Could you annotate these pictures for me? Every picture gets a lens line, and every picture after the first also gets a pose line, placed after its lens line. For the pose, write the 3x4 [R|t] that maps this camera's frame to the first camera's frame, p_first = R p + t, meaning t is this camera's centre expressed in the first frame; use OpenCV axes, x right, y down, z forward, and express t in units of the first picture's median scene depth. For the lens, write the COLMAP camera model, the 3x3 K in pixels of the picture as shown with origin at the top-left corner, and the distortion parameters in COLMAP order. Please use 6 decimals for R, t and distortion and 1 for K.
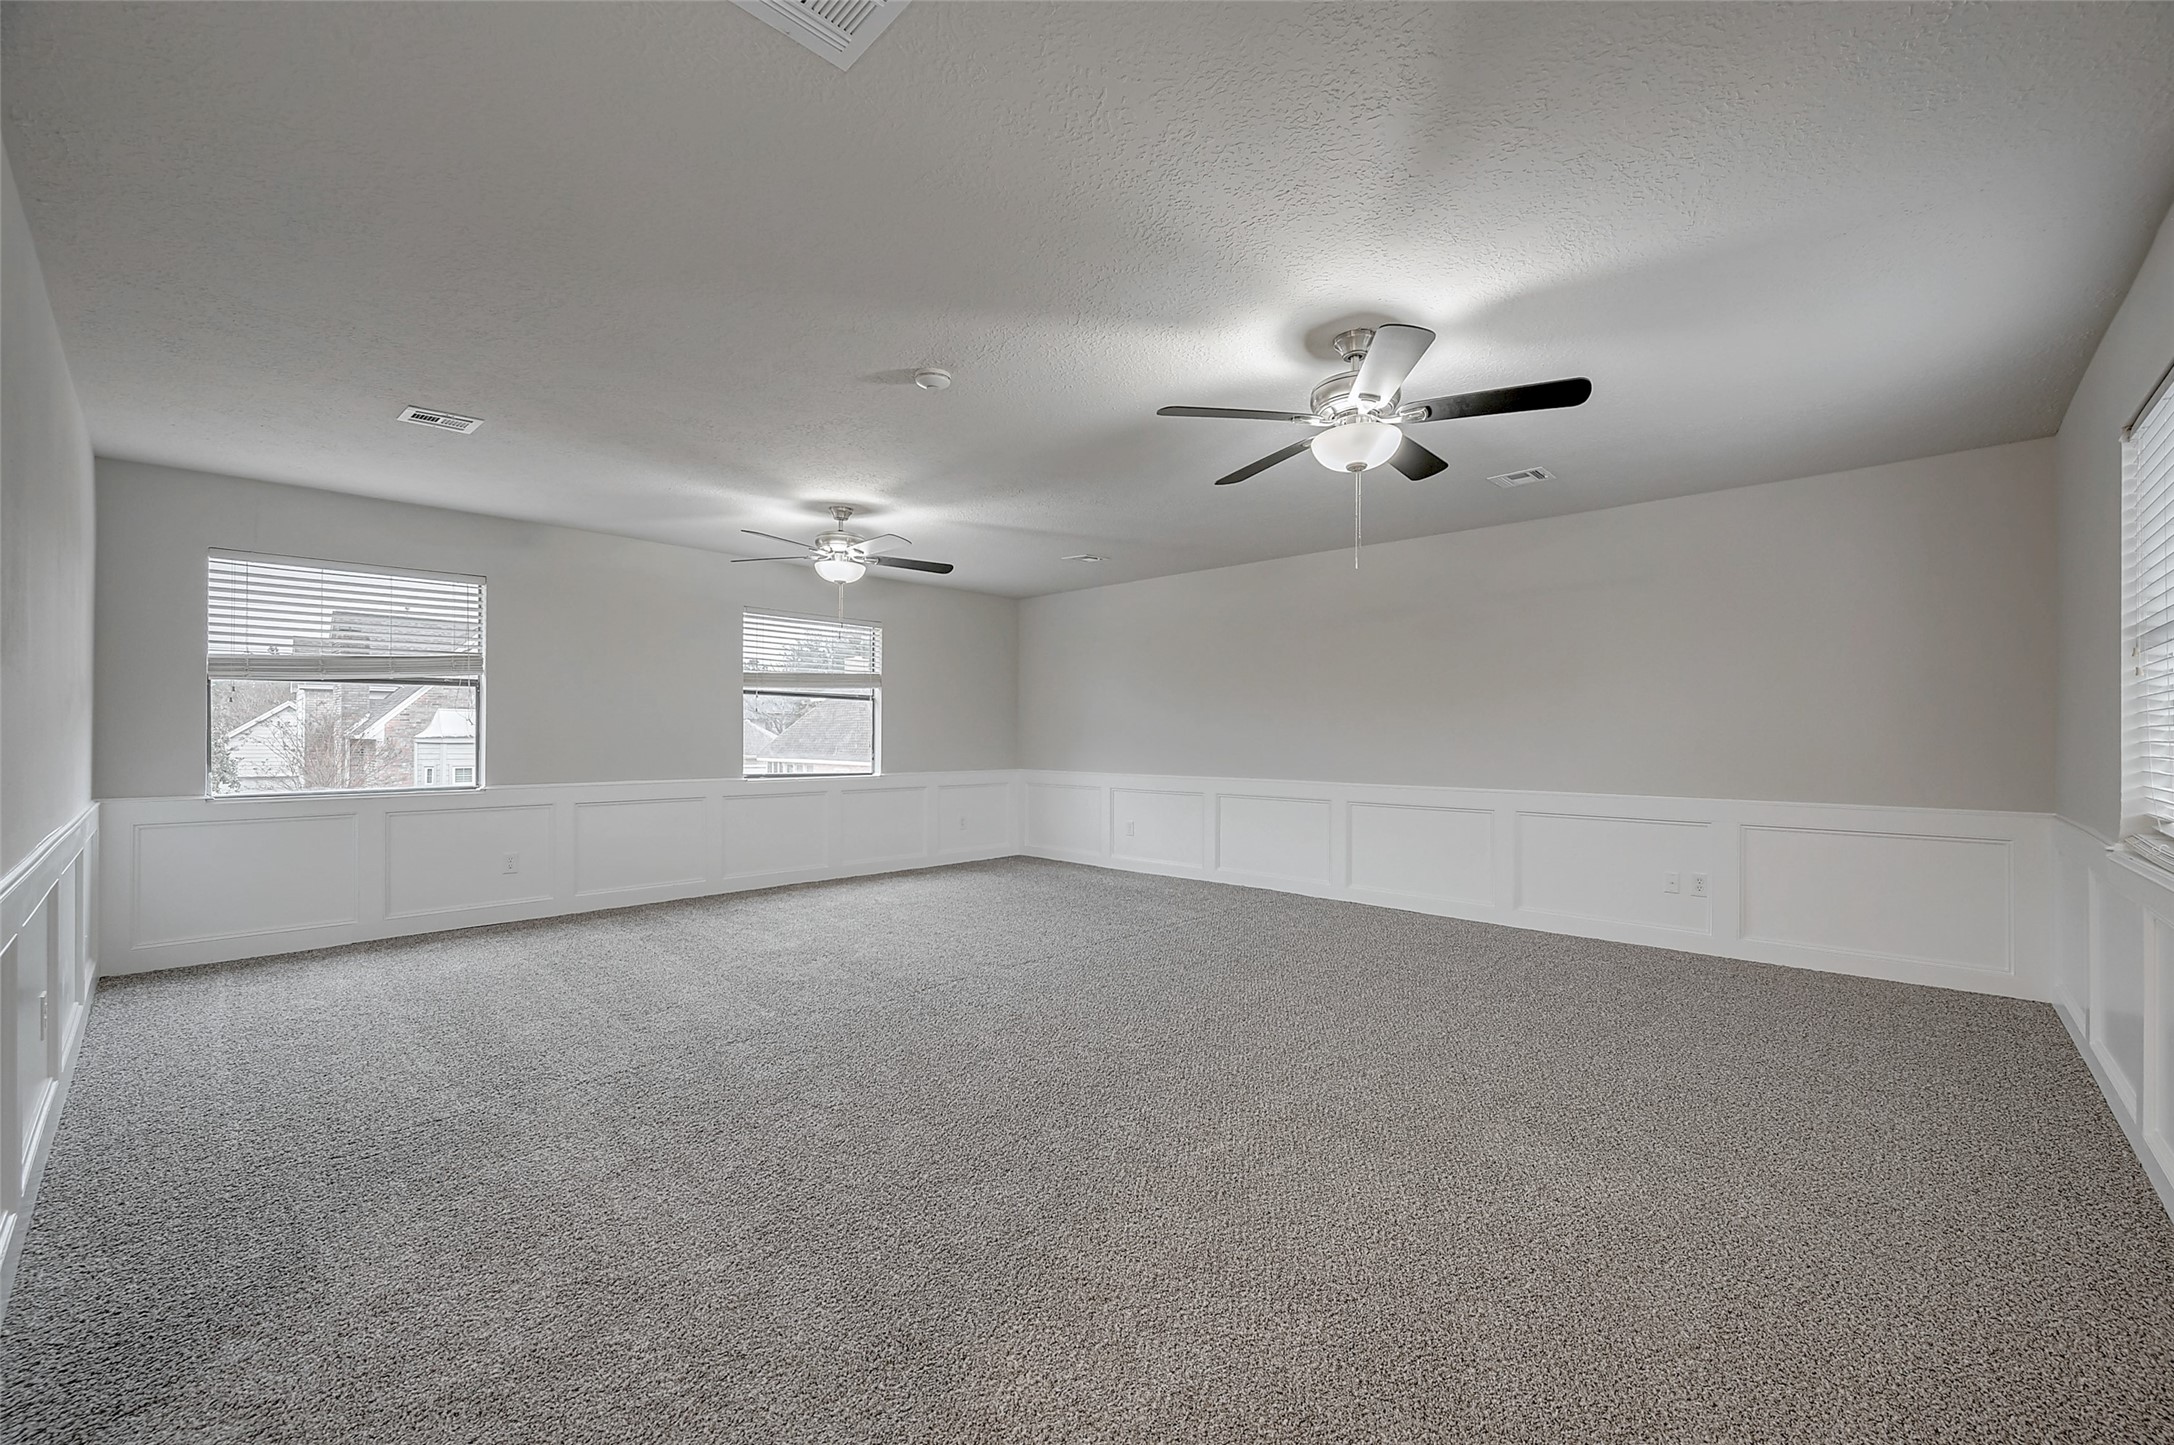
lens RADIAL K [[906.0, 0, 1099.7], [0, 906.0, 733.5], [0, 0, 1]] dist [-0.000071, 0.000104]
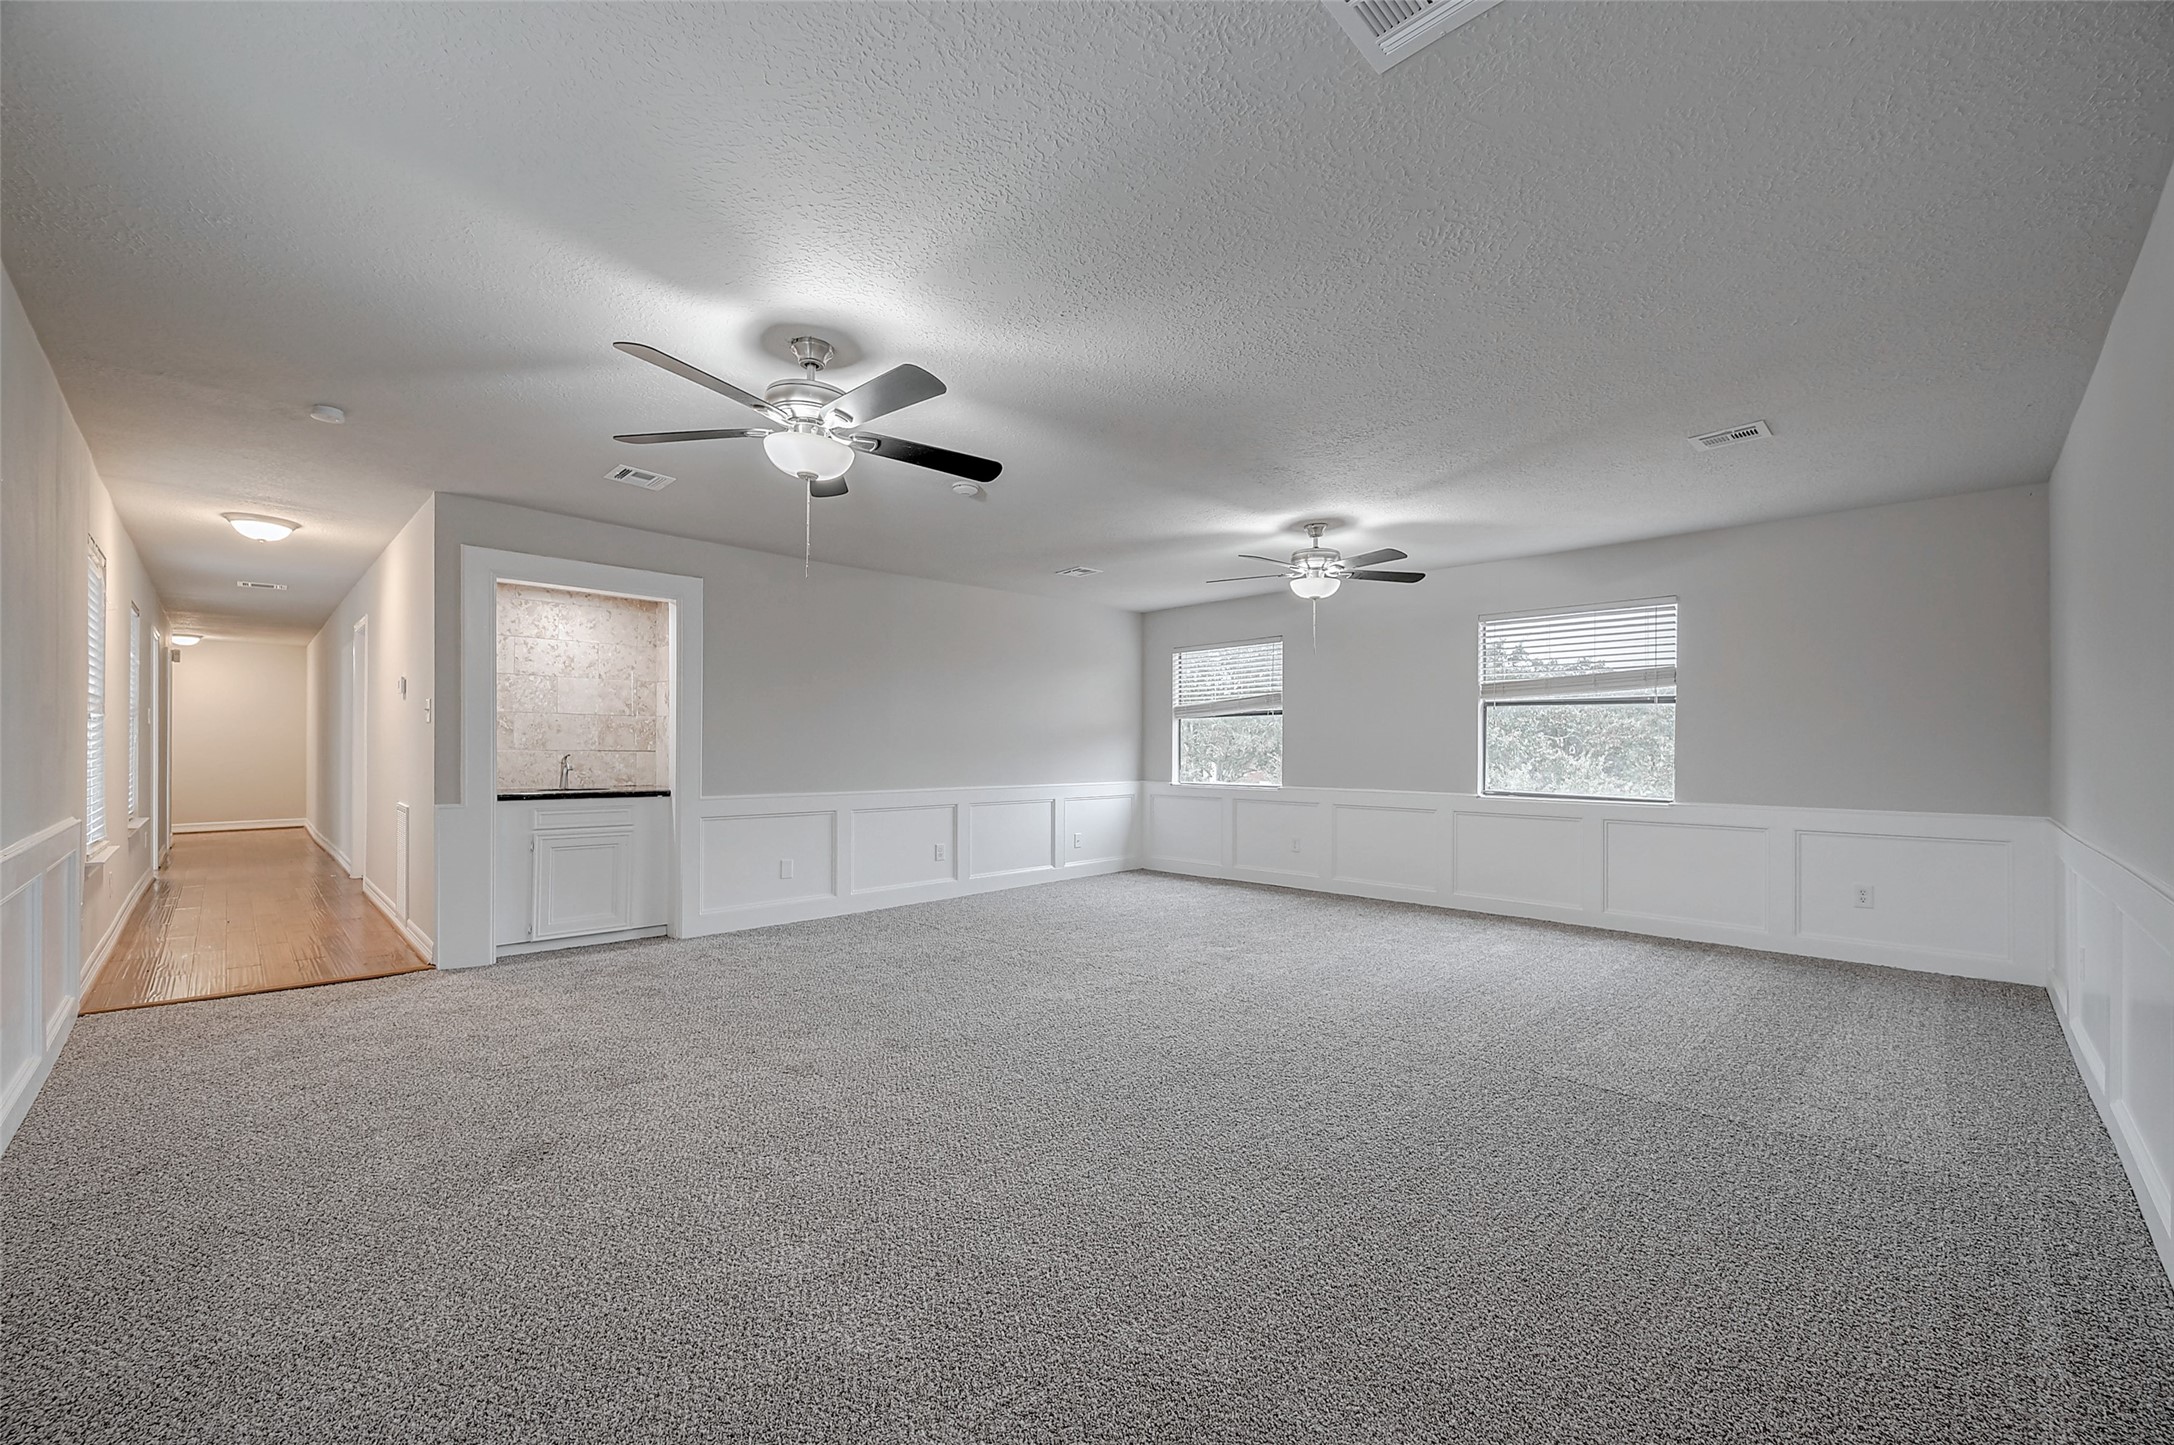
lens RADIAL K [[867.3, 0, 1080.0], [0, 867.3, 714.4], [0, 0, 1]] dist [-0.000831, 0.000084]
pose [[-0.060284, -0.039454, -0.997401, 0.667395], [-0.000960, 0.999220, -0.039468, 0.001691], [0.998181, -0.001421, -0.060275, 0.767603]]
